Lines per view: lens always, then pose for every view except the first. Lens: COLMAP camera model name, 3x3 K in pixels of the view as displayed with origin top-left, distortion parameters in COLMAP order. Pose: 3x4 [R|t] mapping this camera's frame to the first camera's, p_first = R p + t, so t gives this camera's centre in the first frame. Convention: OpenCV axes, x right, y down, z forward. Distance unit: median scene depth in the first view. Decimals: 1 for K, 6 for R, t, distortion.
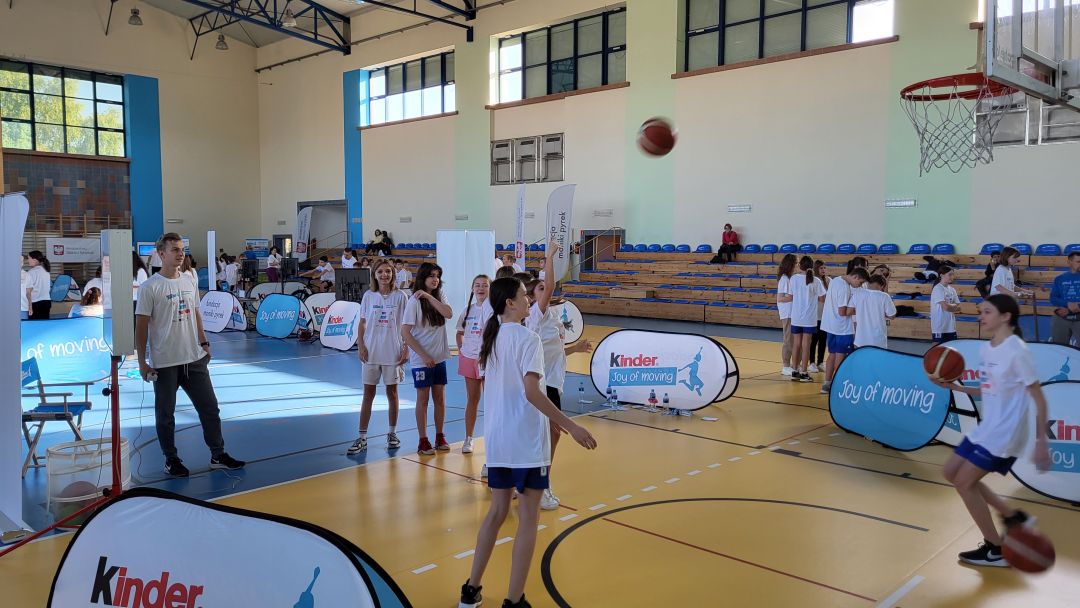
lens RADIAL K [[830.5, 0, 539.4], [0, 830.5, 302.5], [0, 0, 1]] dist [0.059790, -0.050891]
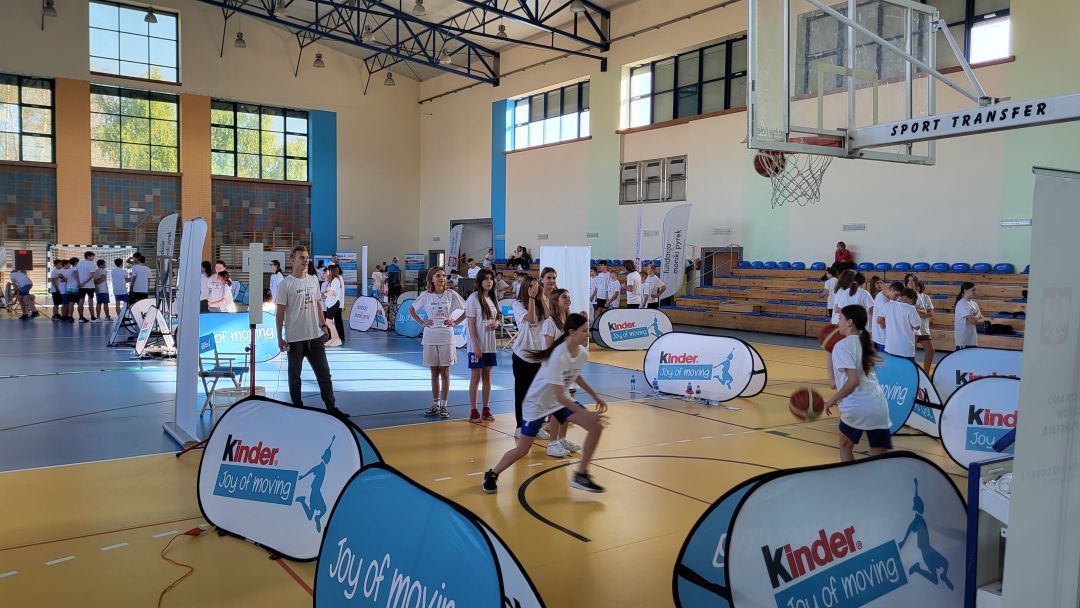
lens RADIAL K [[830.5, 0, 528.3], [0, 830.5, 299.6], [0, 0, 1]] dist [0.059790, -0.050891]
pose [[0.978760, 0.020798, -0.203951, 0.076948], [-0.025628, 0.999449, -0.021073, 0.009361], [0.203400, 0.025852, 0.978754, -0.100961]]
